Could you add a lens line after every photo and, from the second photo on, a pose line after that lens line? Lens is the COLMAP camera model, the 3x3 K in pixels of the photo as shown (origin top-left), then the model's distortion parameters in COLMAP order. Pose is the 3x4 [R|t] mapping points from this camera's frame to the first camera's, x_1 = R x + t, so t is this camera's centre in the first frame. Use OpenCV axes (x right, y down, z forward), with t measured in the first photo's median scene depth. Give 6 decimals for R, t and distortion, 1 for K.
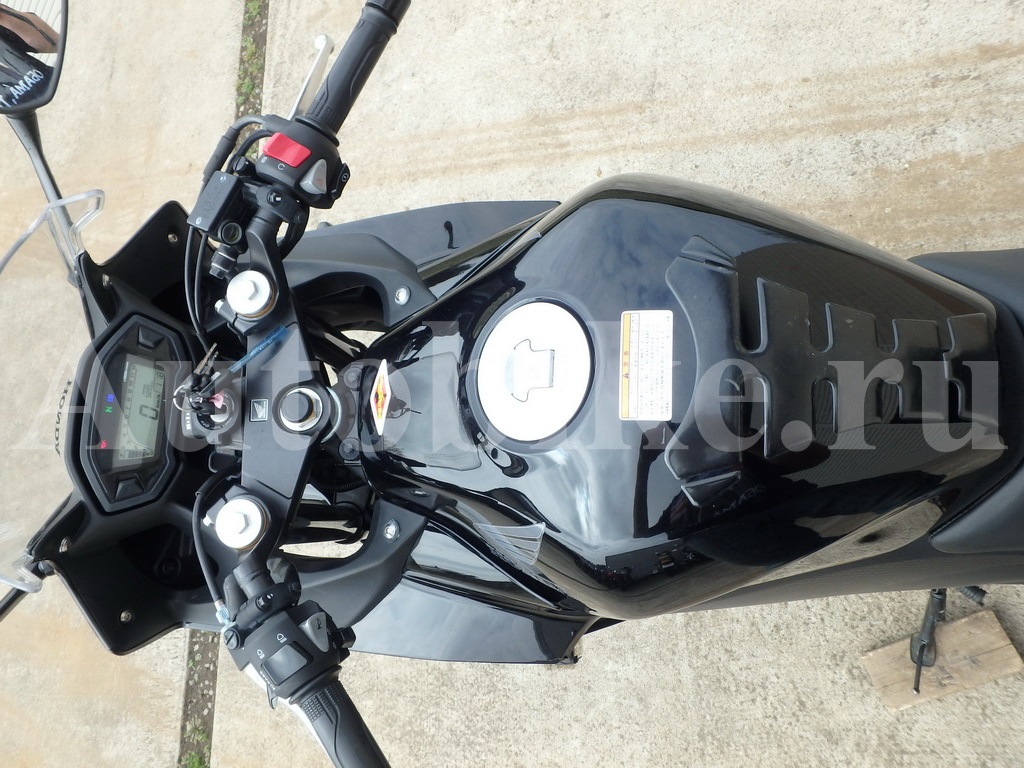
lens RADIAL K [[750.5, 0, 509.8], [0, 750.5, 378.0], [0, 0, 1]] dist [0.016462, 0.008687]
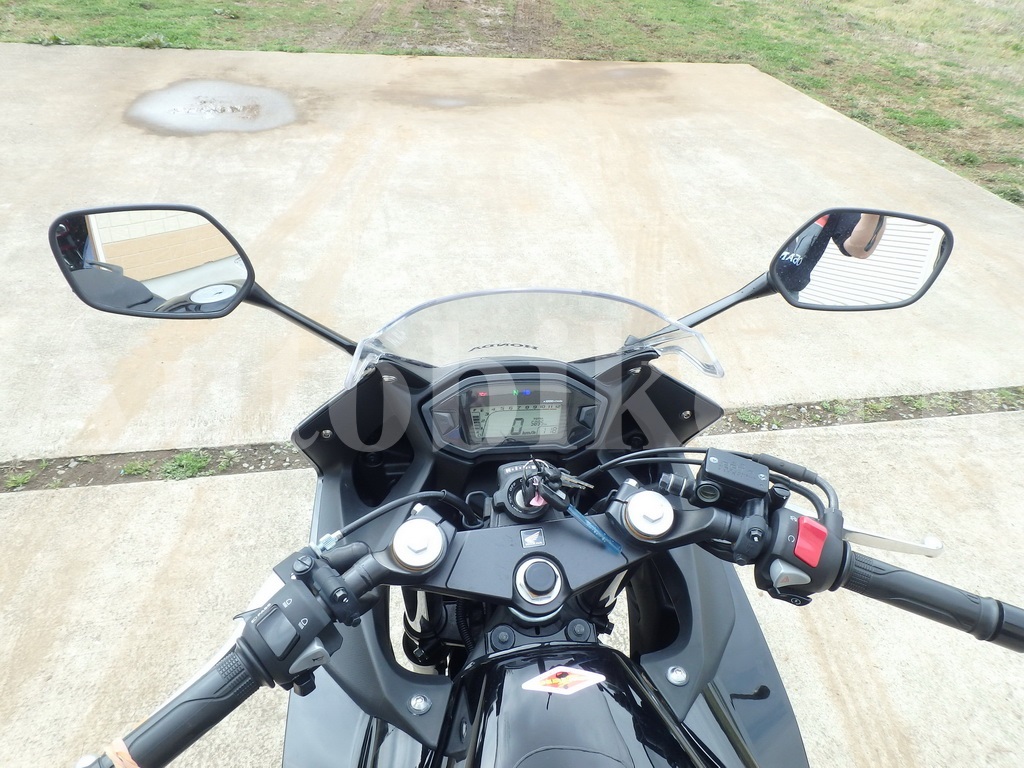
lens RADIAL K [[750.5, 0, 509.8], [0, 750.5, 378.0], [0, 0, 1]] dist [0.016462, 0.008687]
pose [[0.110546, 0.912464, -0.393940, -0.140451], [-0.988595, 0.141741, 0.050892, -0.007427], [0.102275, 0.383821, 0.917726, 0.017614]]
